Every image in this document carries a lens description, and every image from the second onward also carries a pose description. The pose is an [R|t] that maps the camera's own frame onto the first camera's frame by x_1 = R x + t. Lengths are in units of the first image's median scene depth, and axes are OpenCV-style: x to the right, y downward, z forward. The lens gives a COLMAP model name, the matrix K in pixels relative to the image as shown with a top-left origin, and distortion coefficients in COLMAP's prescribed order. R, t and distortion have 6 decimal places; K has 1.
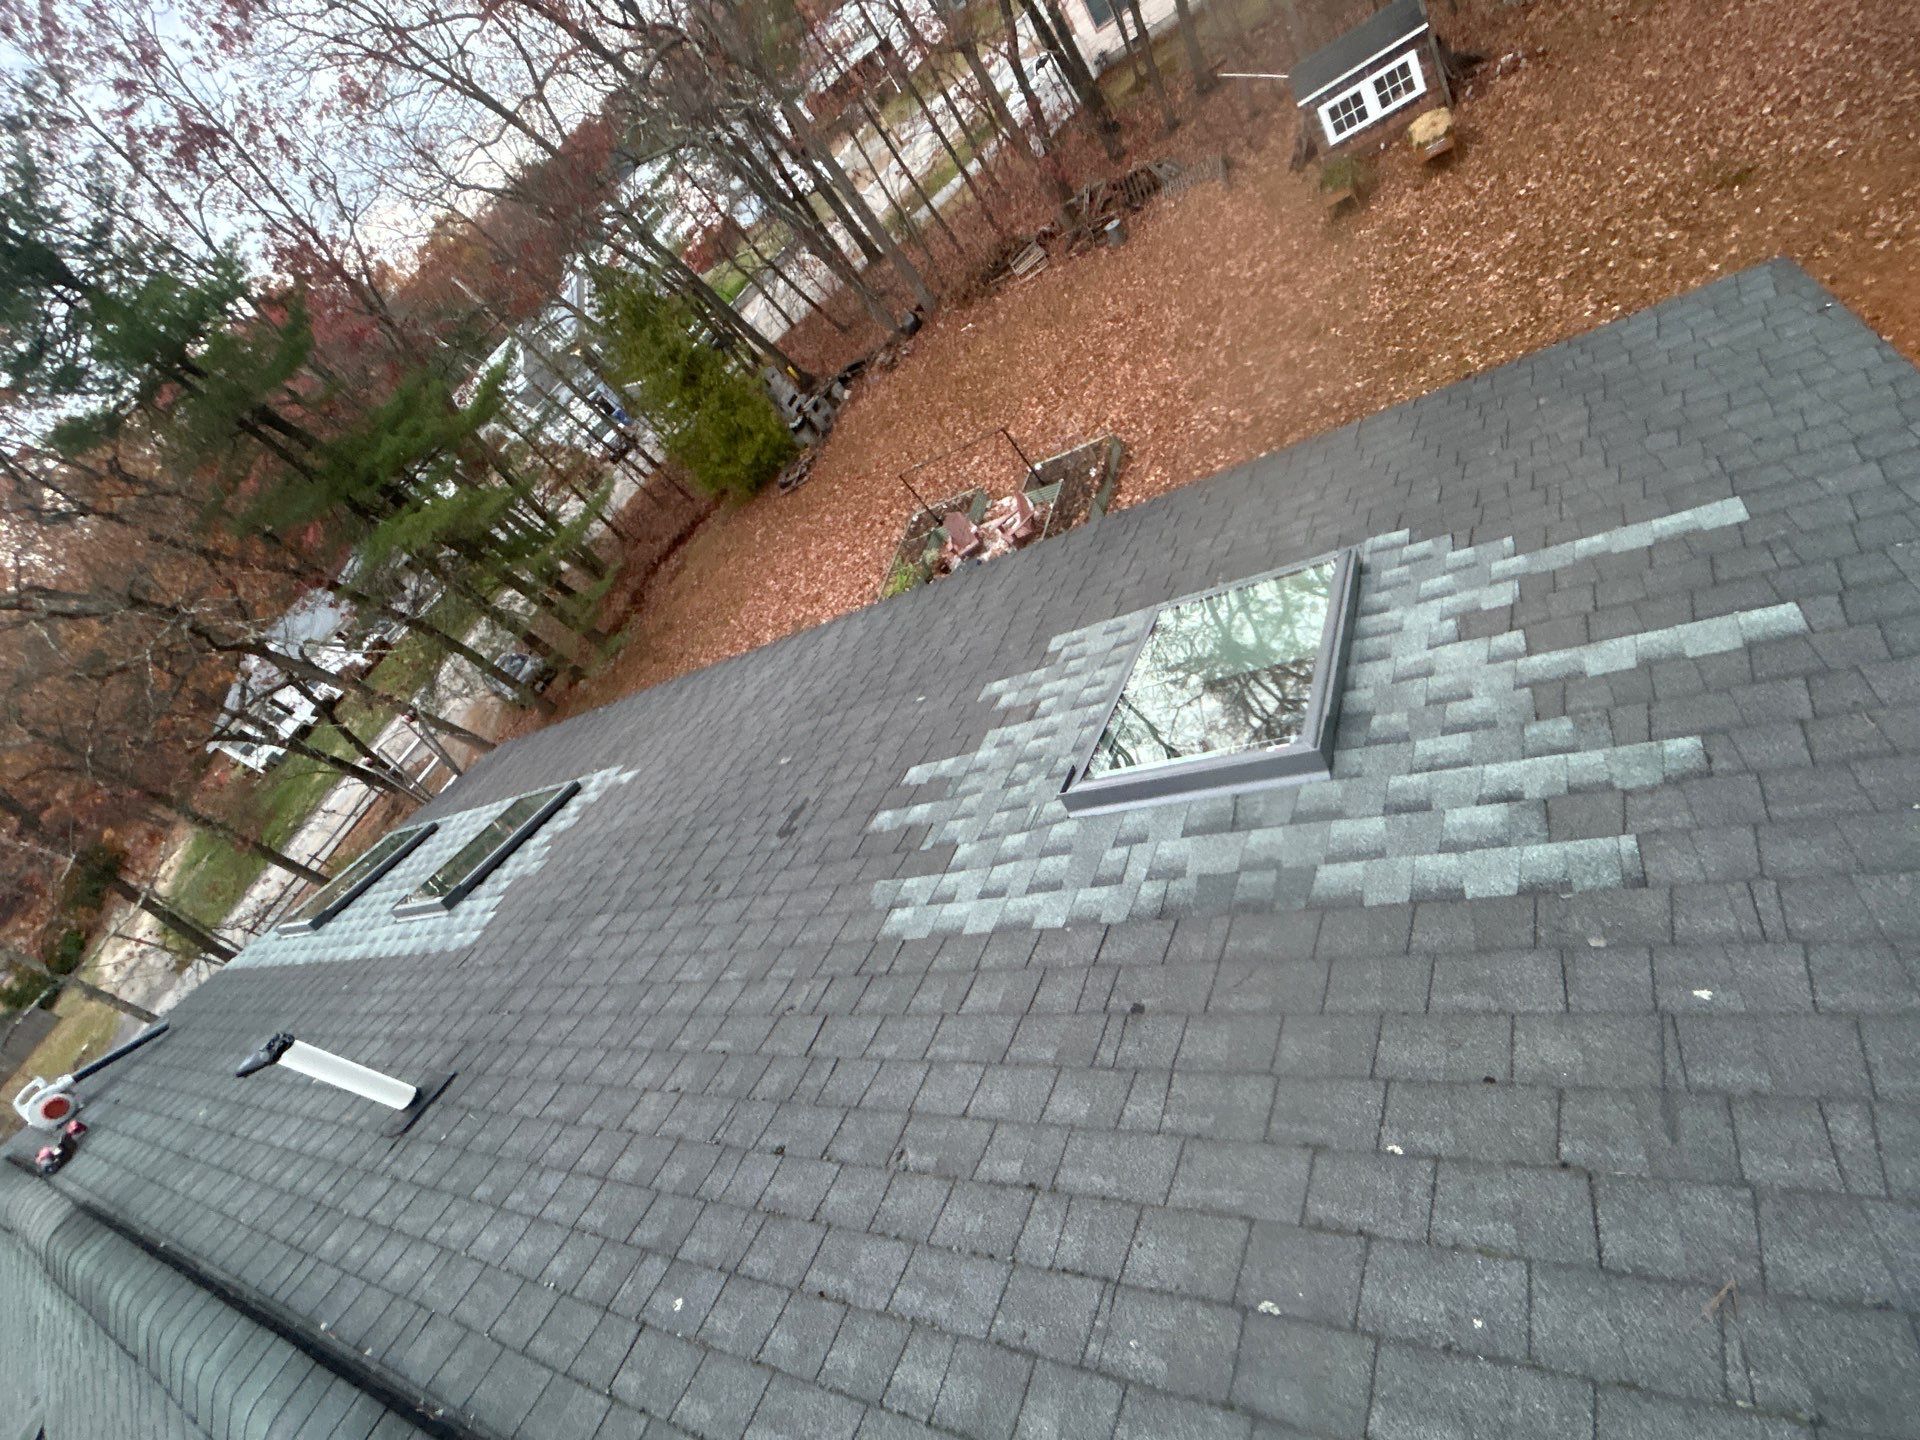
lens RADIAL K [[896.5, 0, 952.8], [0, 896.5, 717.2], [0, 0, 1]] dist [-0.004826, 0.003542]
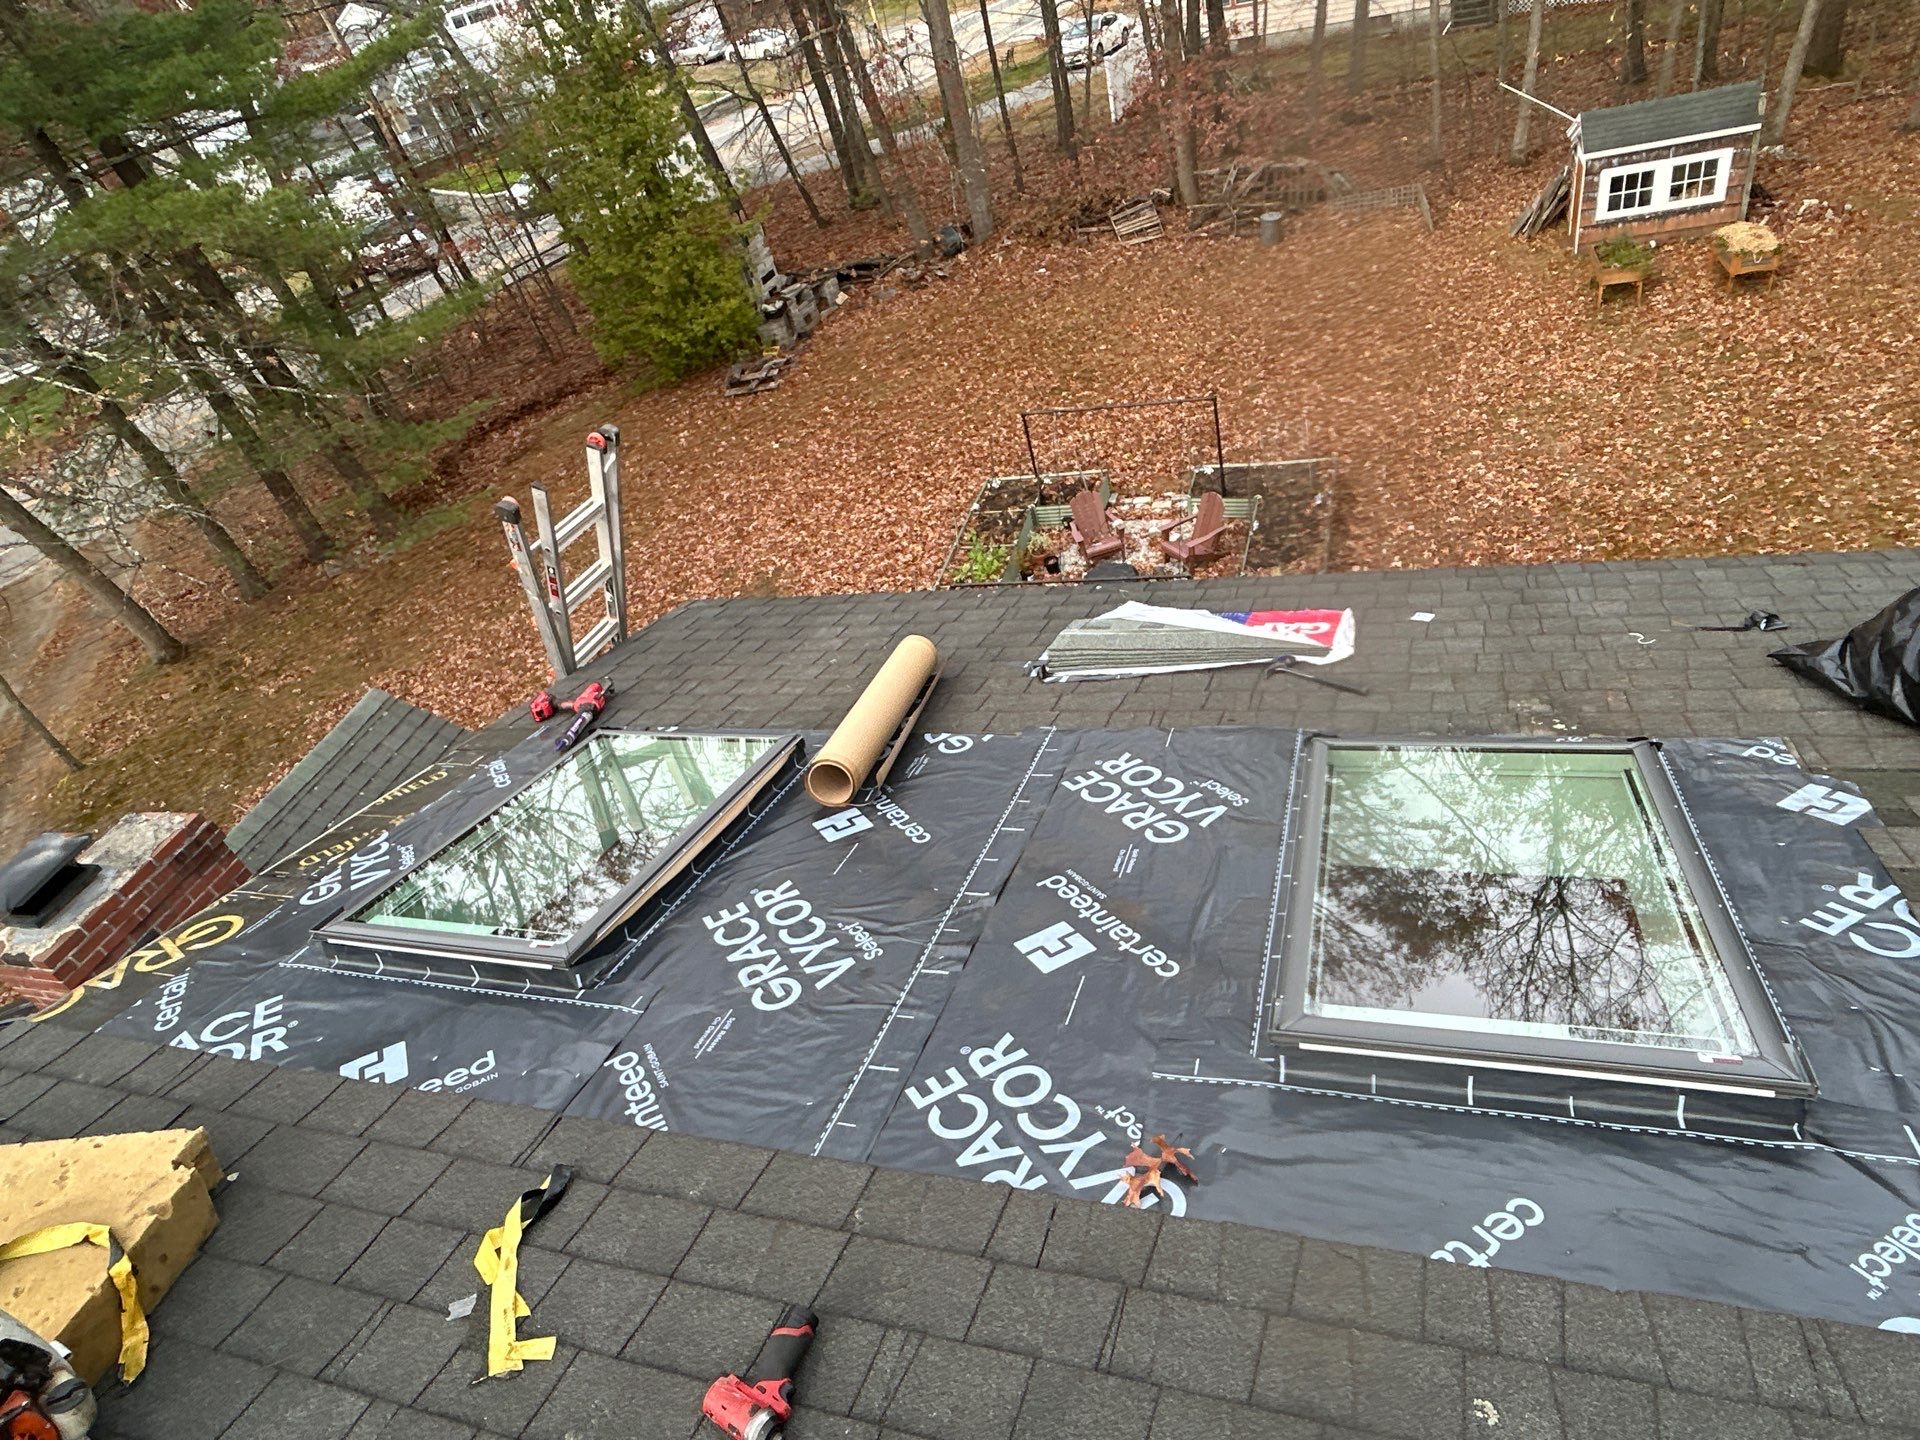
lens RADIAL K [[1110.9, 0, 956.4], [0, 1110.9, 718.9], [0, 0, 1]] dist [-0.005951, 0.005606]
pose [[0.928295, 0.275207, 0.250057, -0.256969], [-0.254588, 0.960538, -0.112031, 0.058690], [-0.271021, 0.040336, 0.961728, 0.220931]]
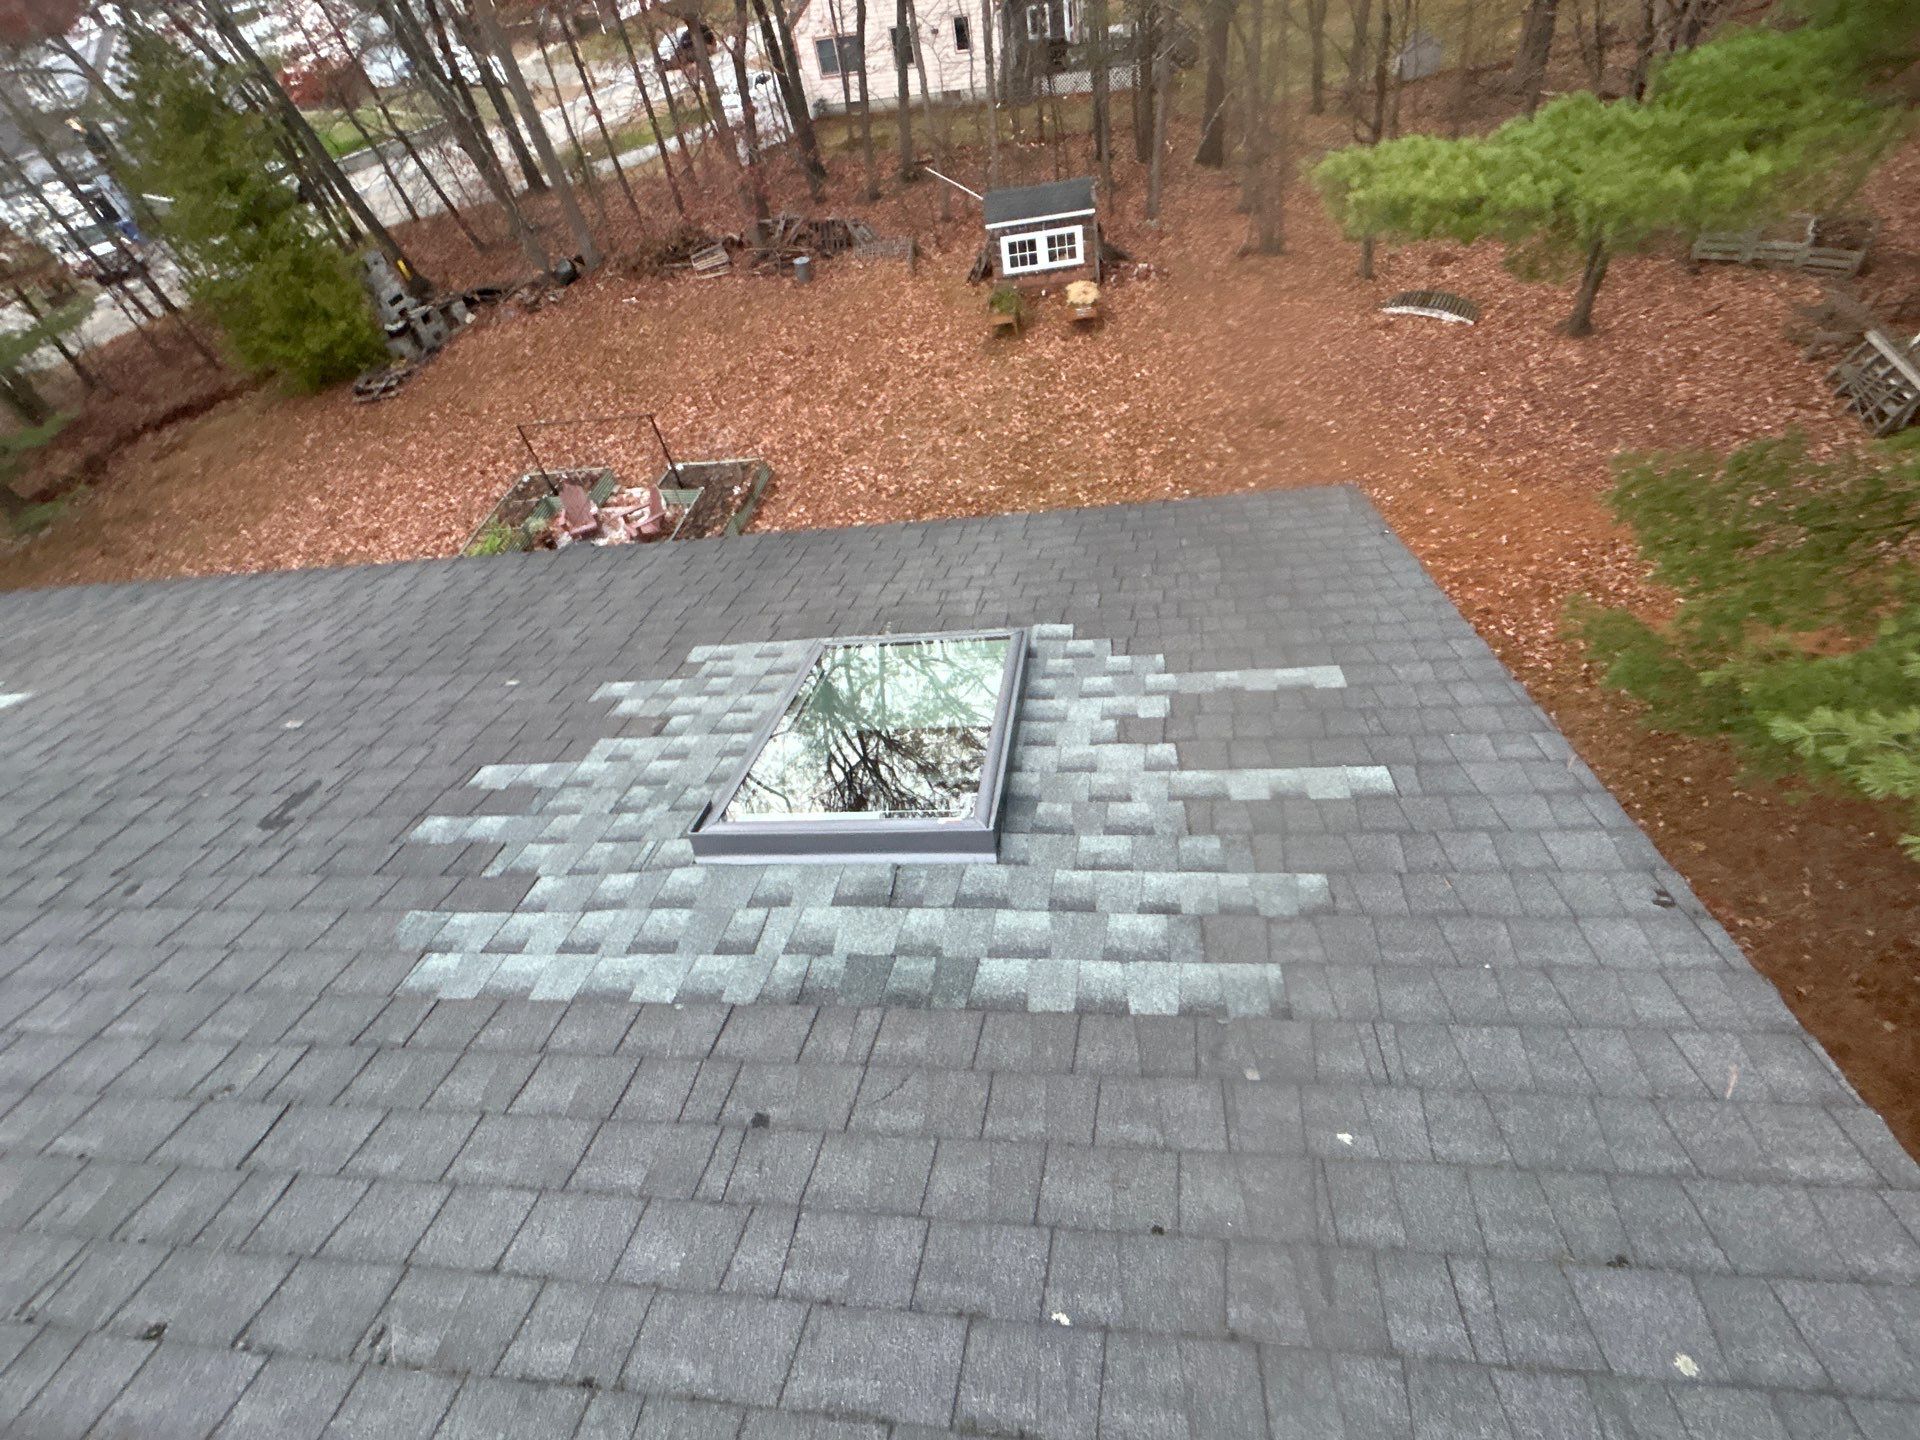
lens RADIAL K [[896.5, 0, 952.9], [0, 896.5, 717.1], [0, 0, 1]] dist [-0.004826, 0.003542]
pose [[0.879947, 0.197988, 0.431849, -0.006680], [-0.182213, 0.980154, -0.078085, 0.000163], [-0.438739, -0.009978, 0.898559, 0.022085]]
